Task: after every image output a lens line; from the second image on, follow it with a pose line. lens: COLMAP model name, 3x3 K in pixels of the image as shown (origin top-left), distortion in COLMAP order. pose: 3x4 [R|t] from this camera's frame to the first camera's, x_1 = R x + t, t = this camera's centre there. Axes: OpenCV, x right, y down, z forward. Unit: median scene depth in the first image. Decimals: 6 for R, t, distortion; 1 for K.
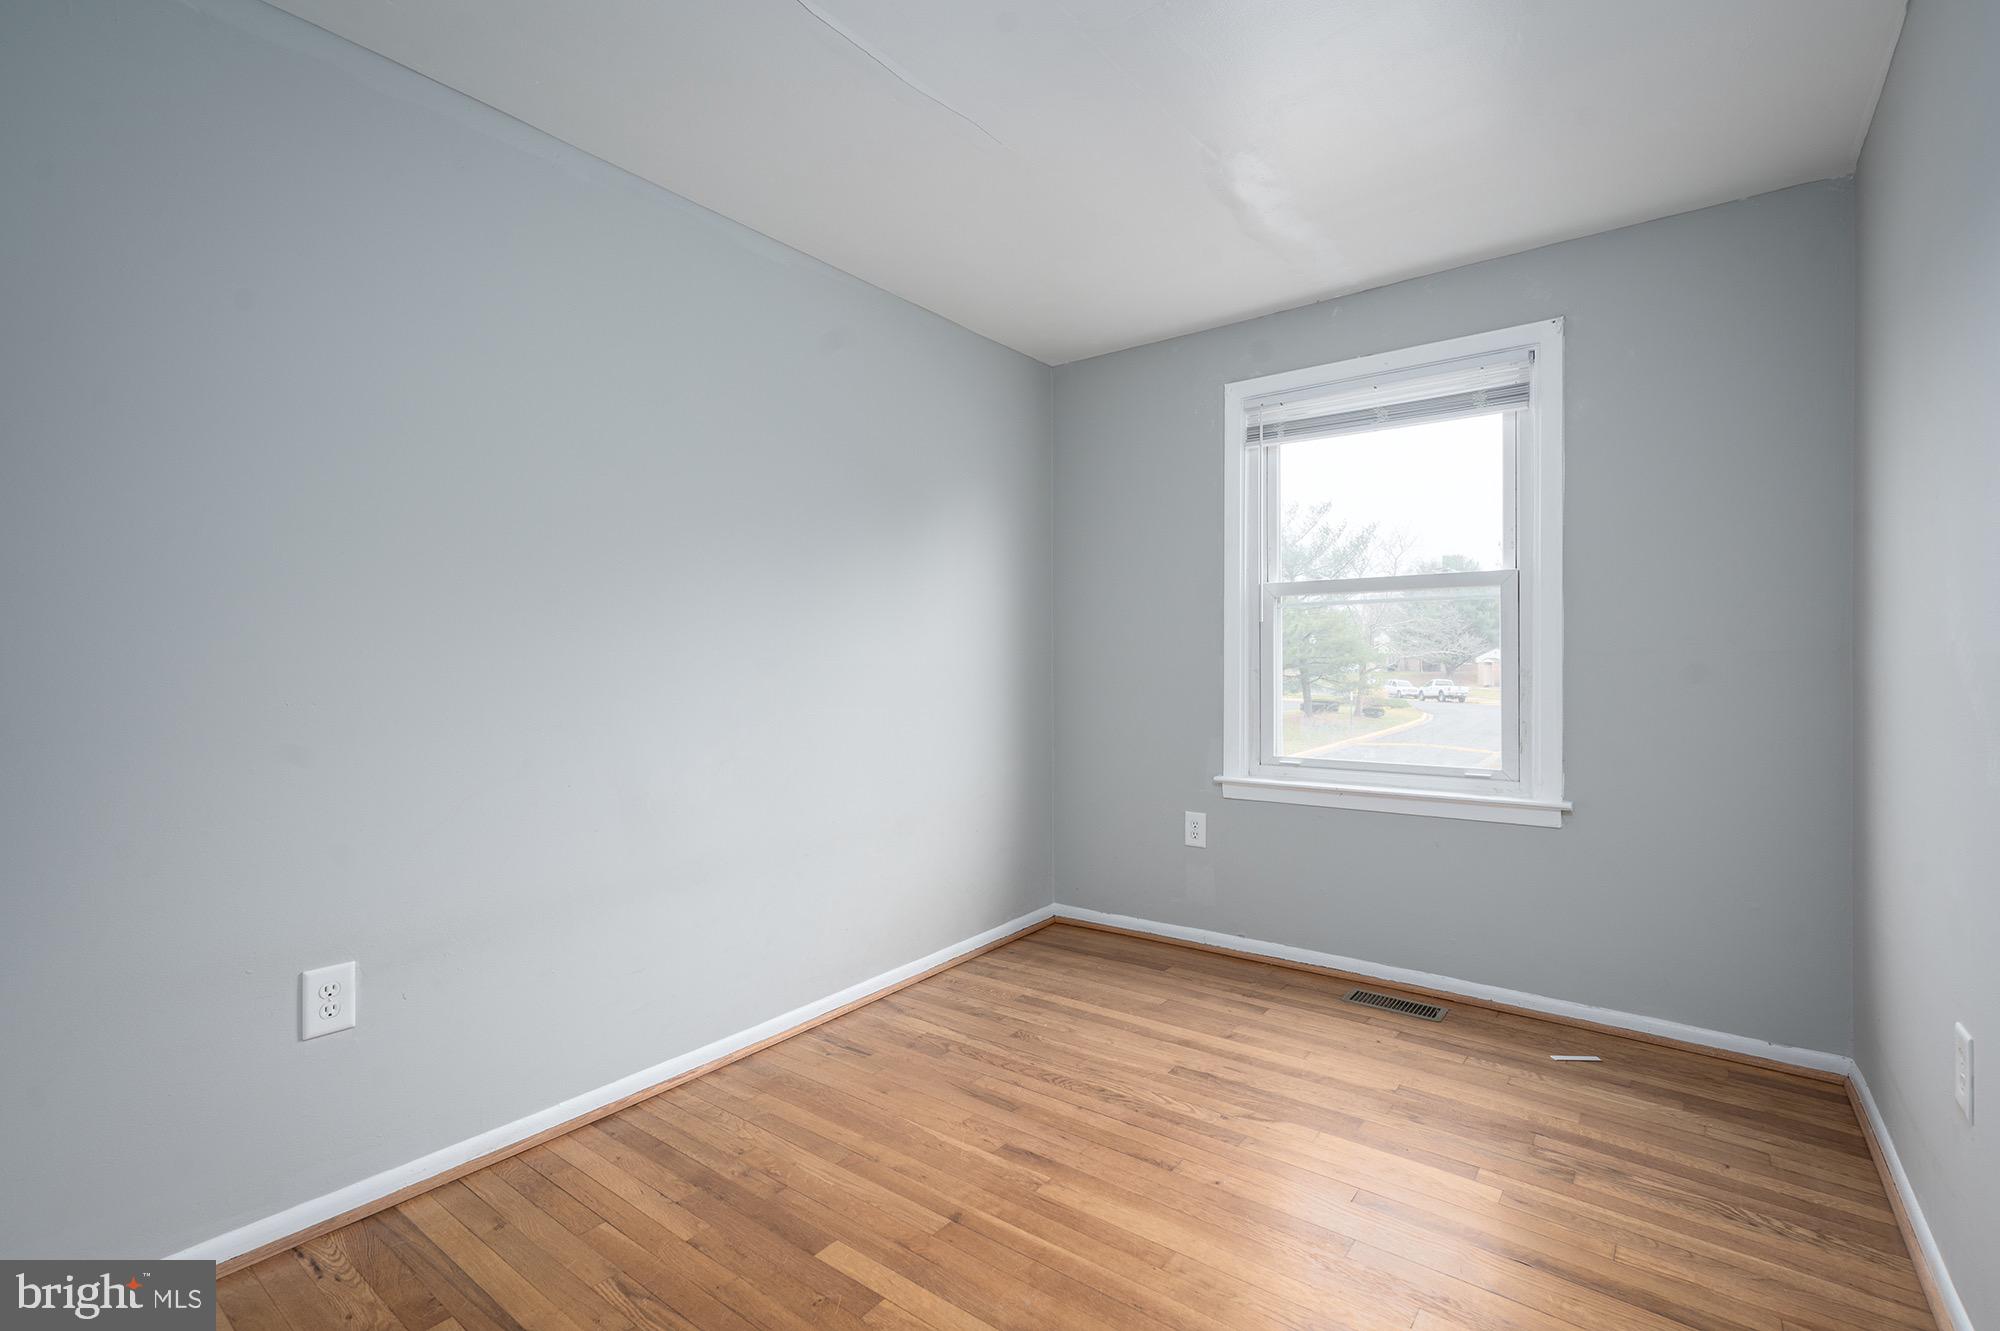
lens RADIAL K [[890.8, 0, 992.4], [0, 890.8, 671.2], [0, 0, 1]] dist [-0.001715, -0.000013]
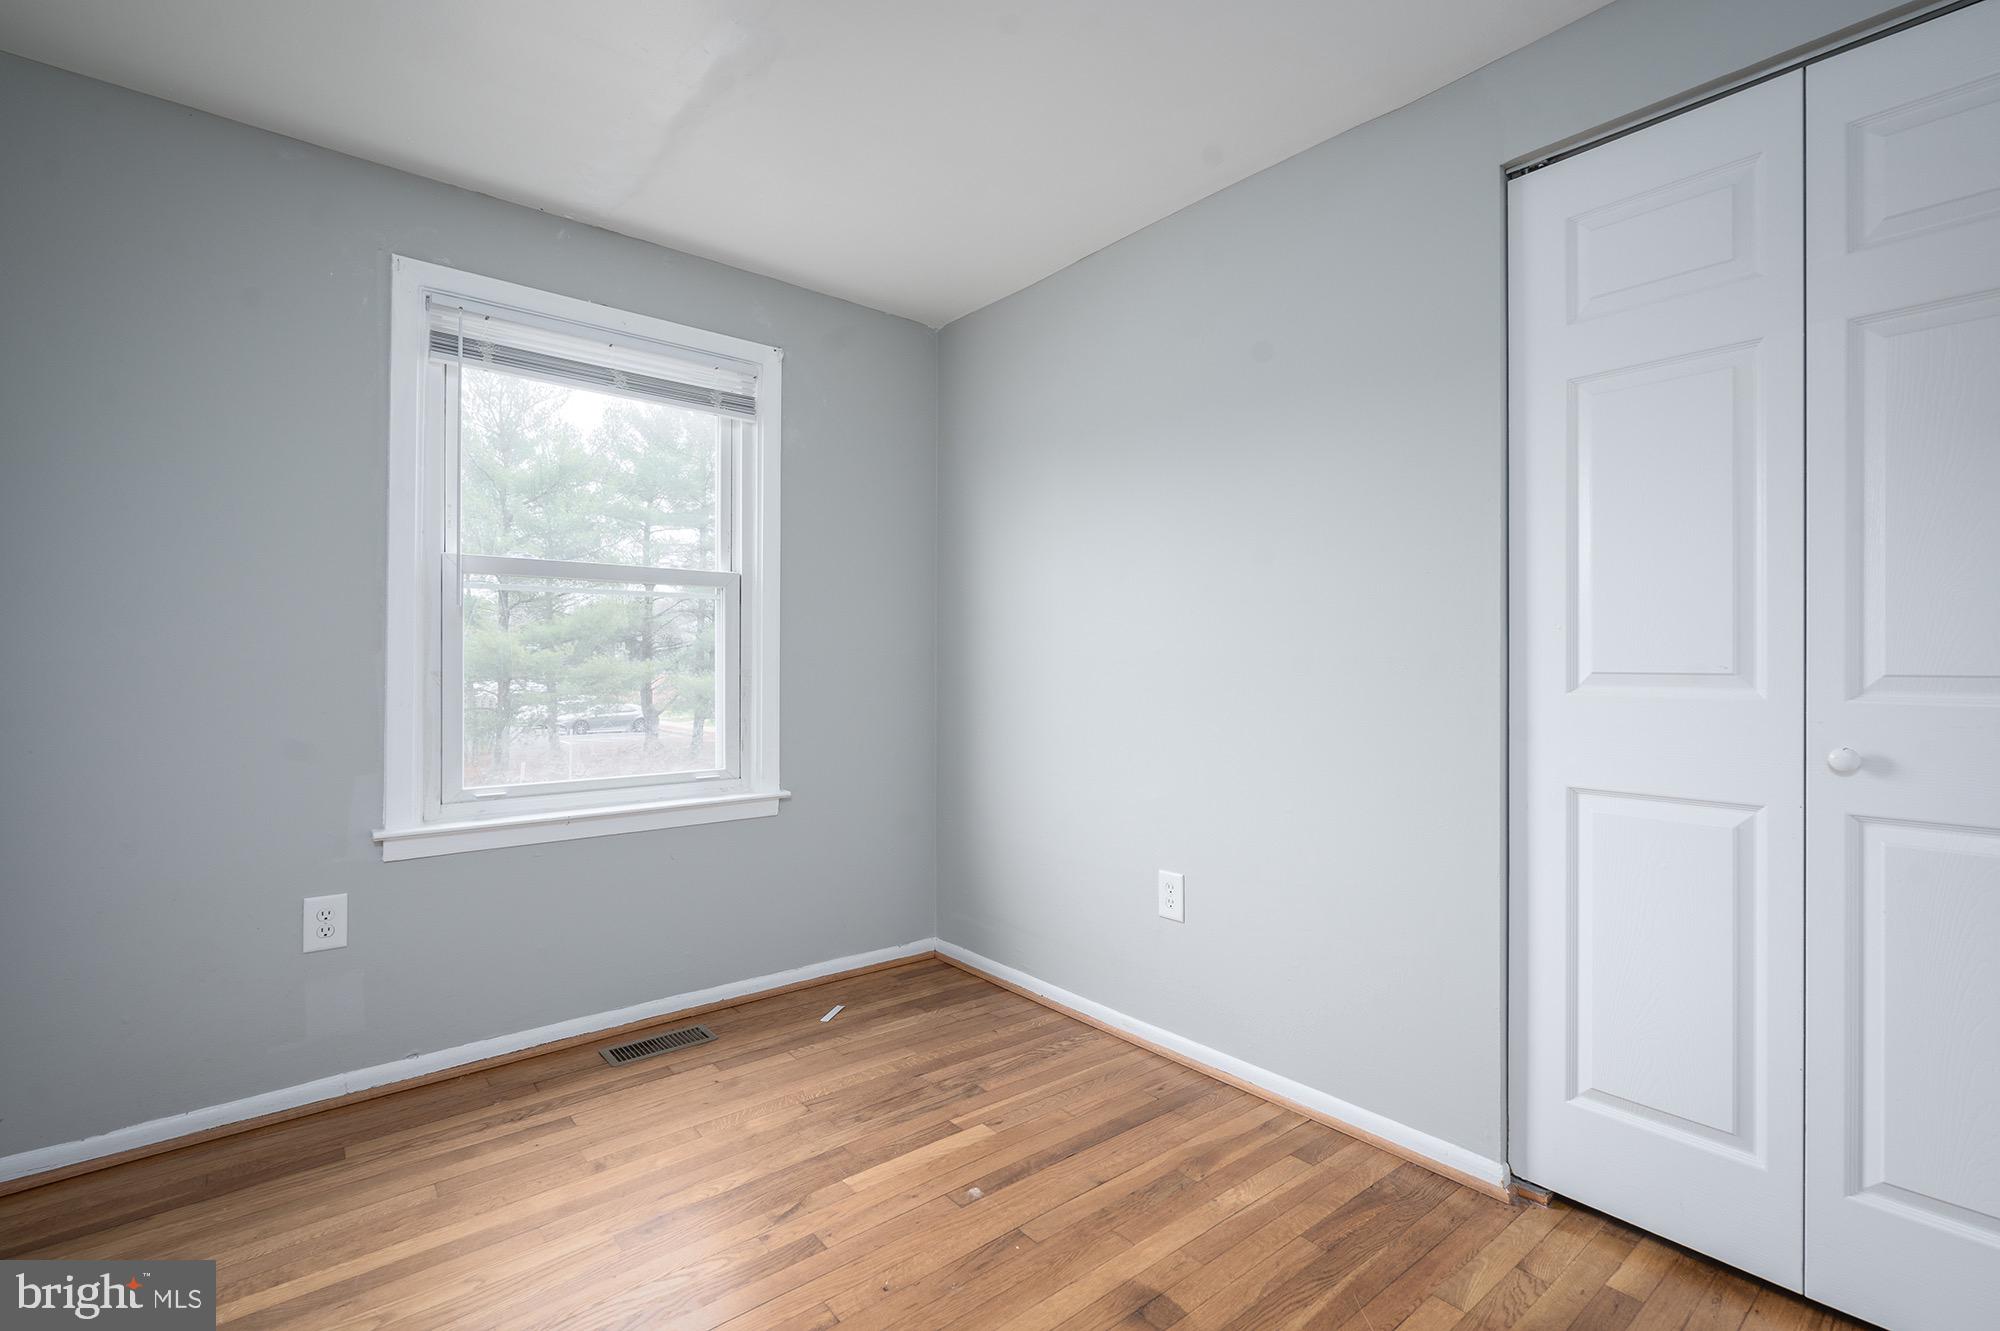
lens RADIAL K [[913.5, 0, 990.2], [0, 913.5, 658.4], [0, 0, 1]] dist [-0.000833, 0.000056]
pose [[0.211990, 0.005311, 0.977257, -0.386748], [0.003941, 0.999972, -0.006290, -0.007649], [-0.977264, 0.005185, 0.211964, 0.487291]]
